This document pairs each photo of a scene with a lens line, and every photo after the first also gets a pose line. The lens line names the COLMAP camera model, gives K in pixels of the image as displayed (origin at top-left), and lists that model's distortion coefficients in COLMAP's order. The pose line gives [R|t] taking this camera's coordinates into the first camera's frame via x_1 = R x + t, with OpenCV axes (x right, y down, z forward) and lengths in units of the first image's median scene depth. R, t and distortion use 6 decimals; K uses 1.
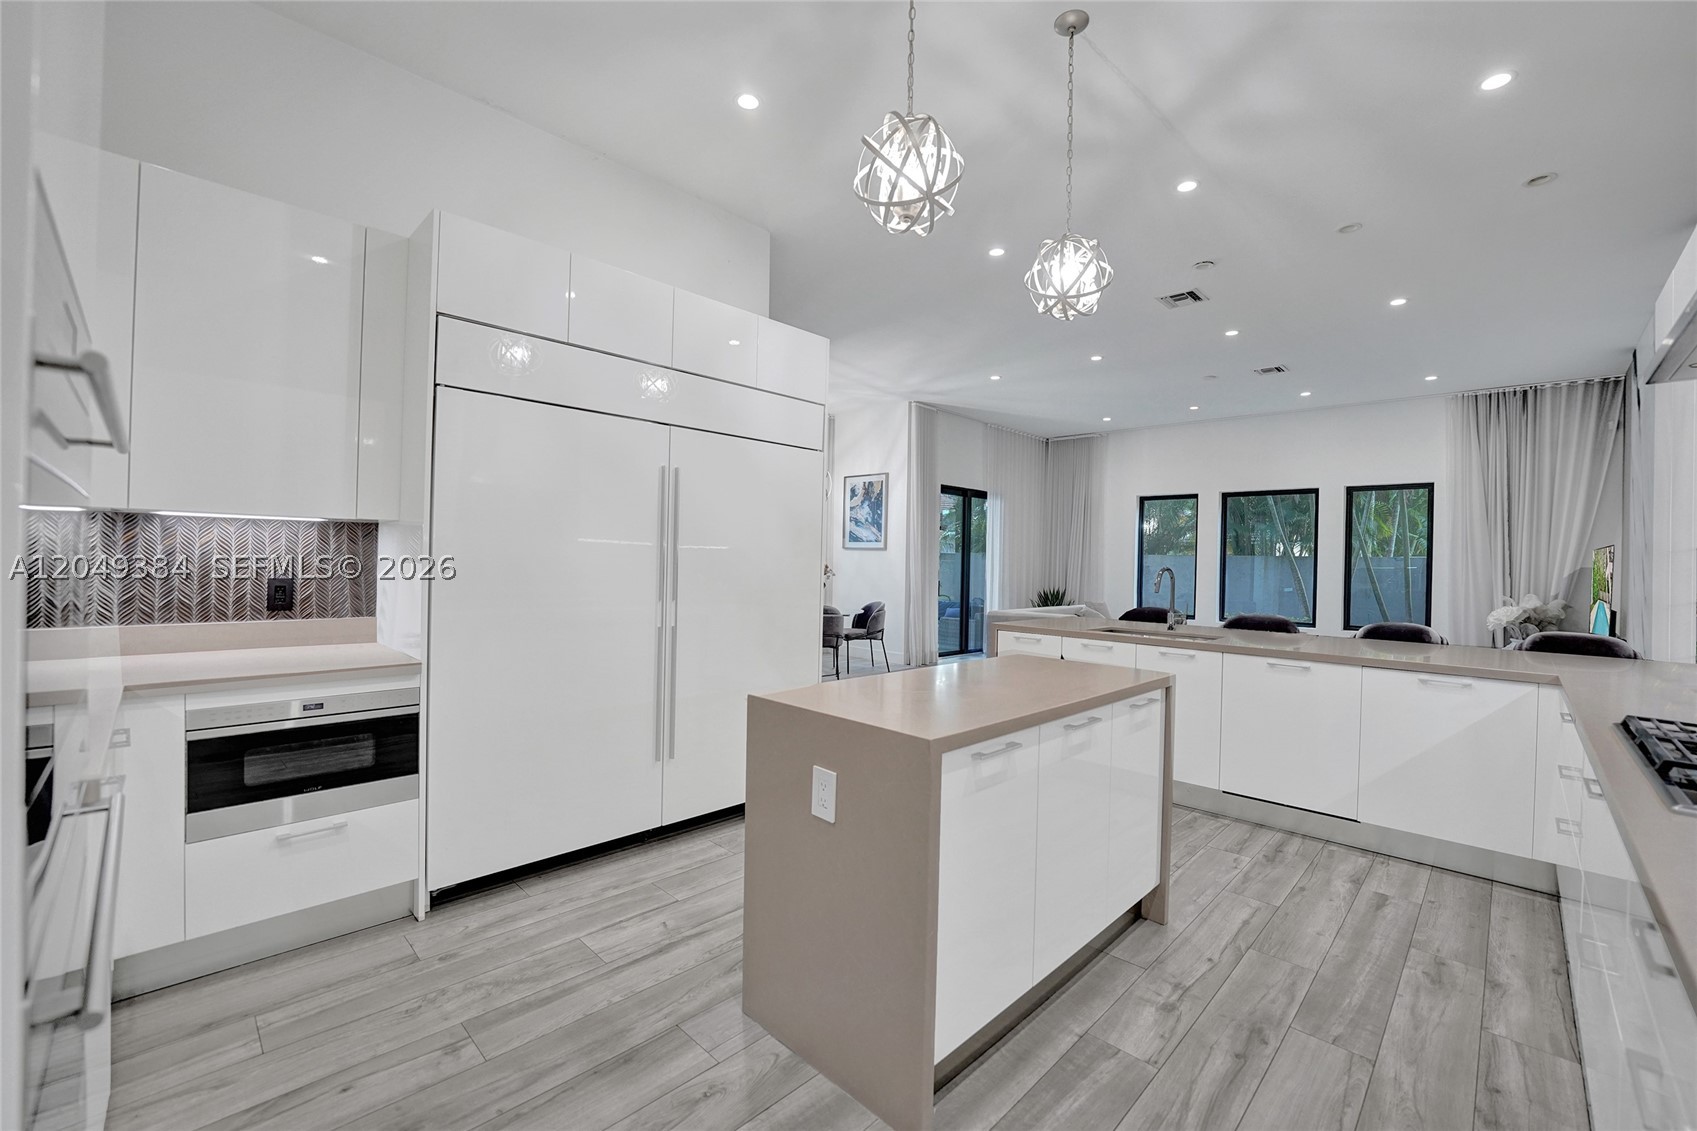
lens RADIAL K [[701.2, 0, 851.4], [0, 701.2, 559.8], [0, 0, 1]] dist [-0.001675, -0.000186]
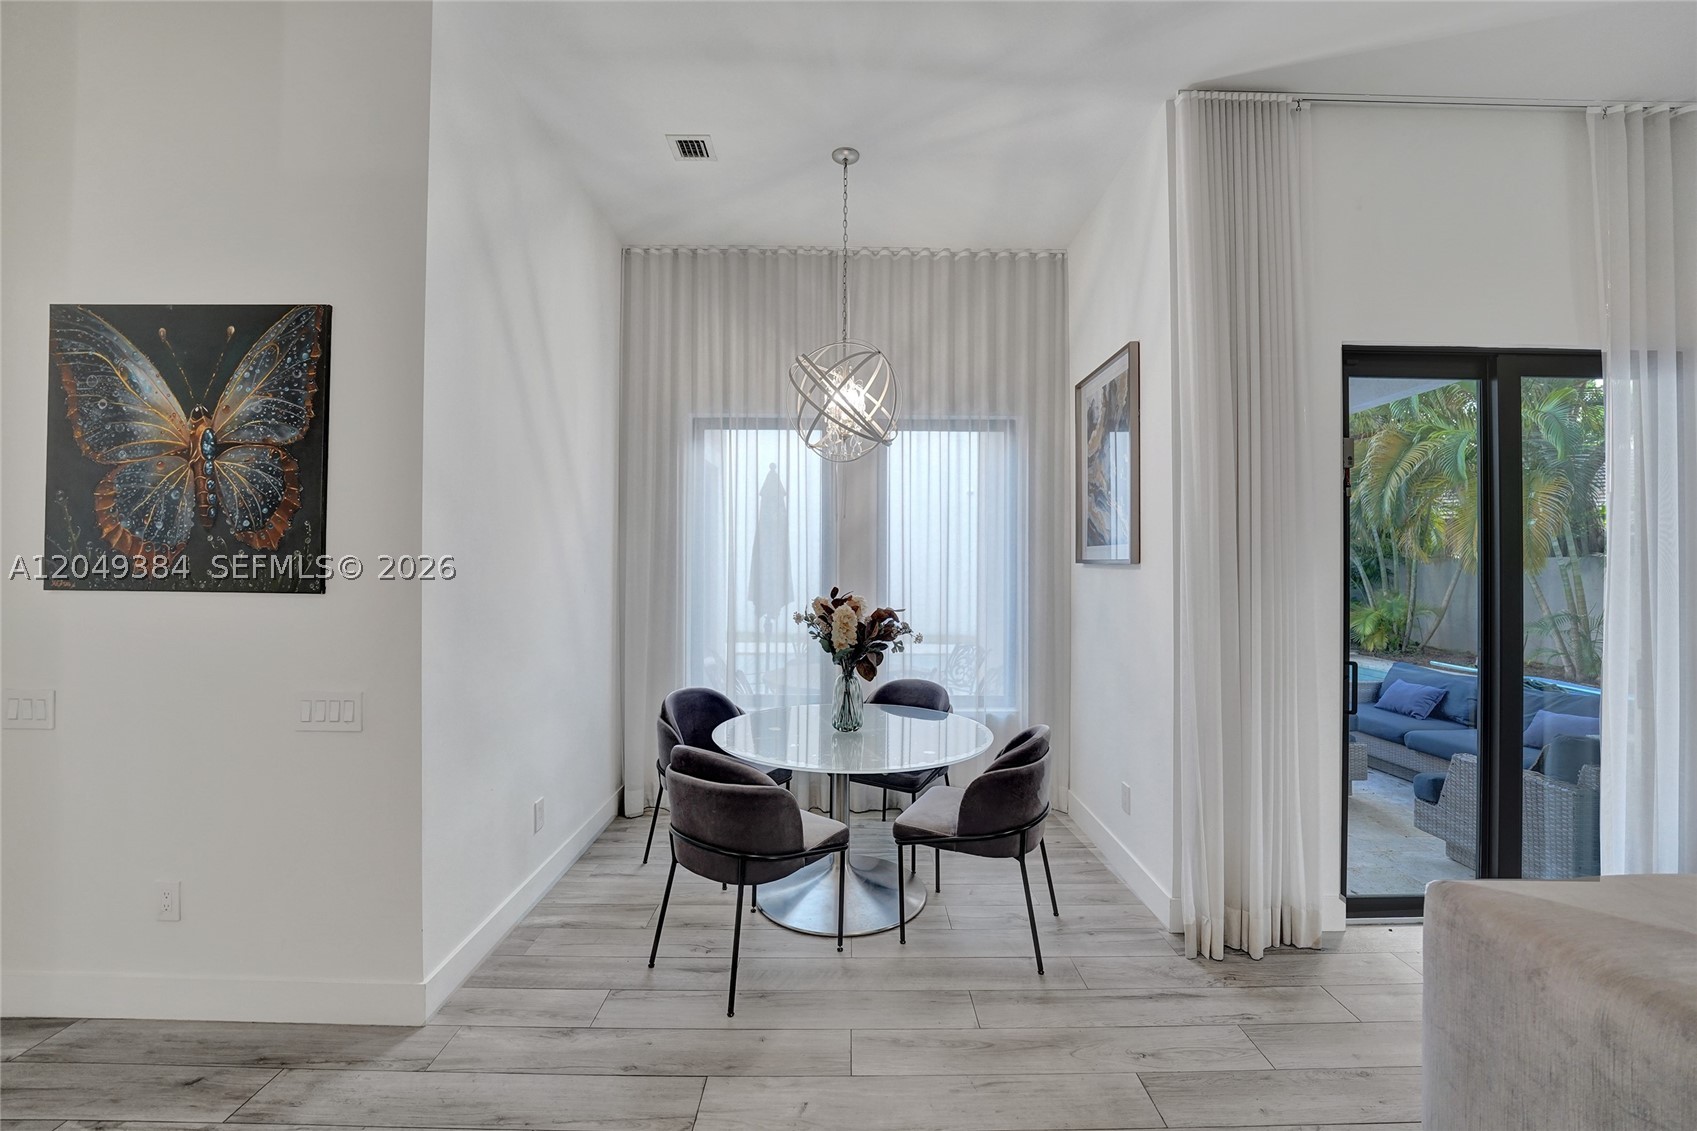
lens RADIAL K [[719.8, 0, 839.1], [0, 719.8, 572.2], [0, 0, 1]] dist [-0.018556, 0.000322]
pose [[0.706971, -0.023468, -0.706853, 0.215336], [0.017586, 0.999724, -0.015603, -0.008370], [0.707024, -0.001400, 0.707188, 0.712250]]
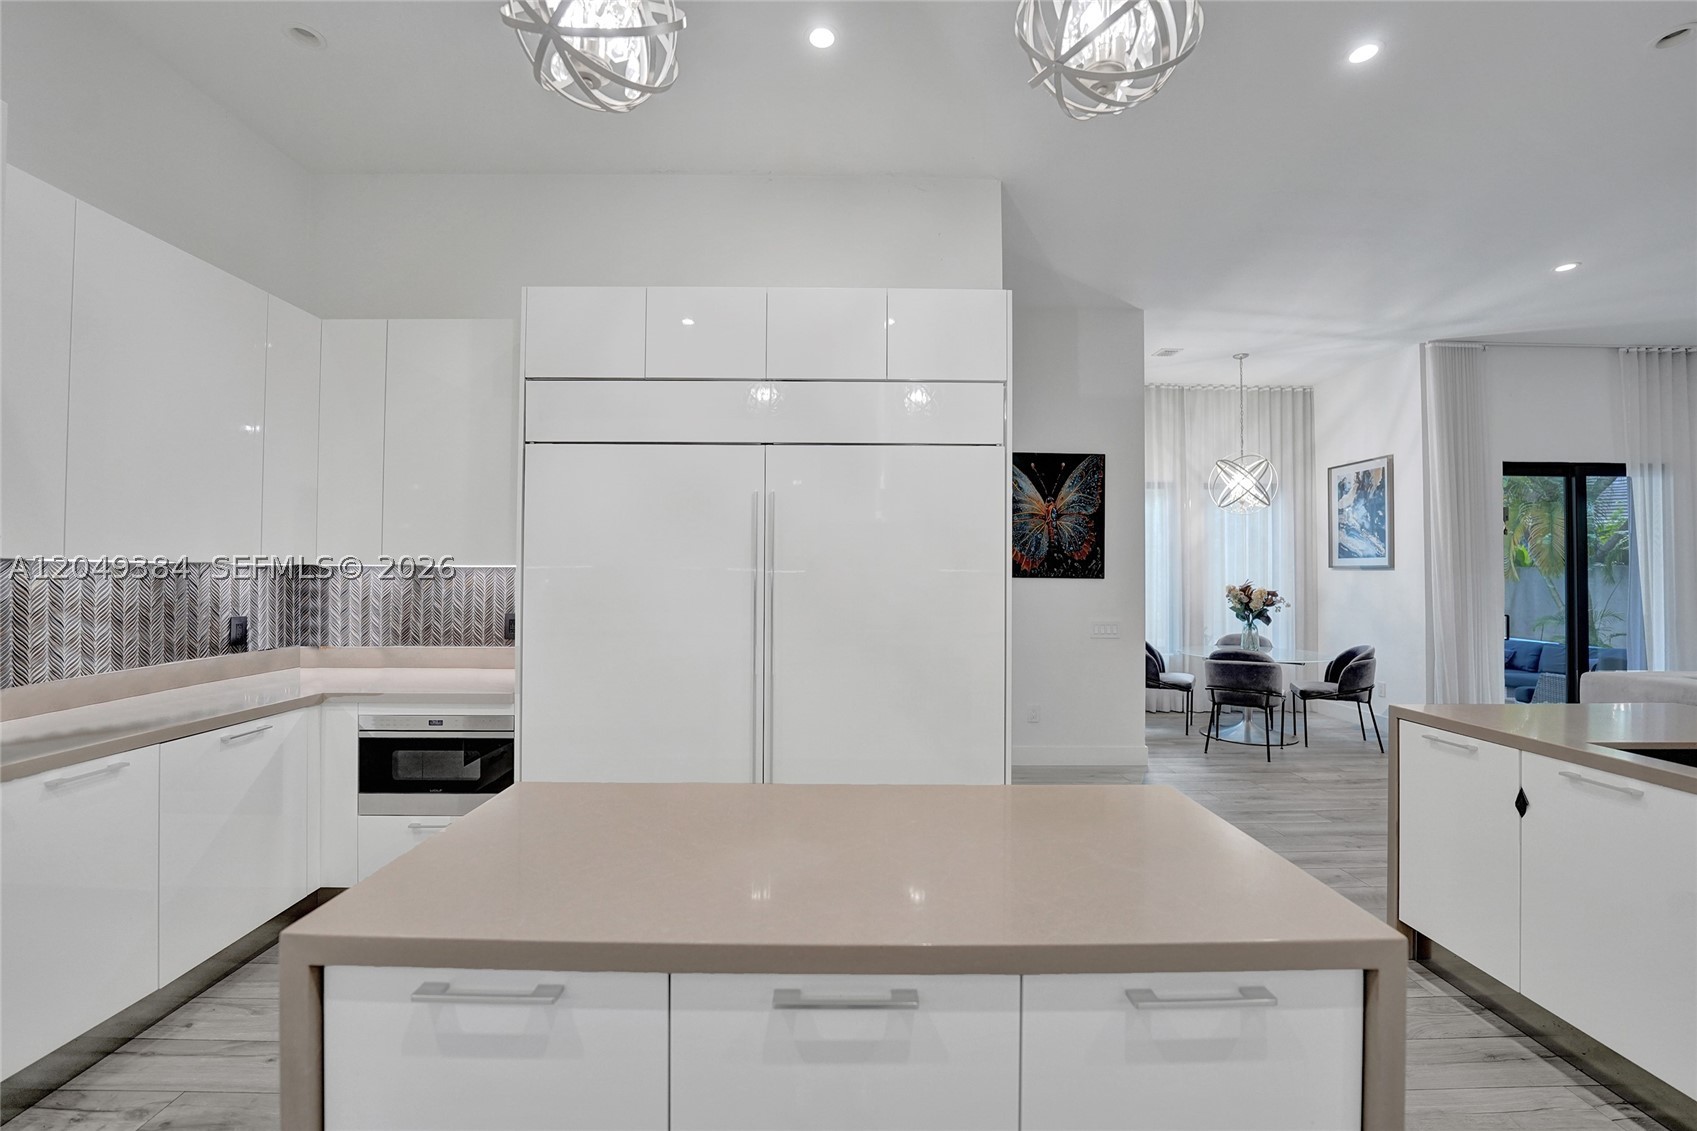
lens RADIAL K [[709.7, 0, 836.1], [0, 709.7, 560.0], [0, 0, 1]] dist [-0.019171, 0.000158]
pose [[0.714249, -0.034900, -0.699021, 0.152518], [0.012925, 0.999243, -0.036682, -0.004773], [0.699773, 0.017165, 0.714159, 0.156487]]
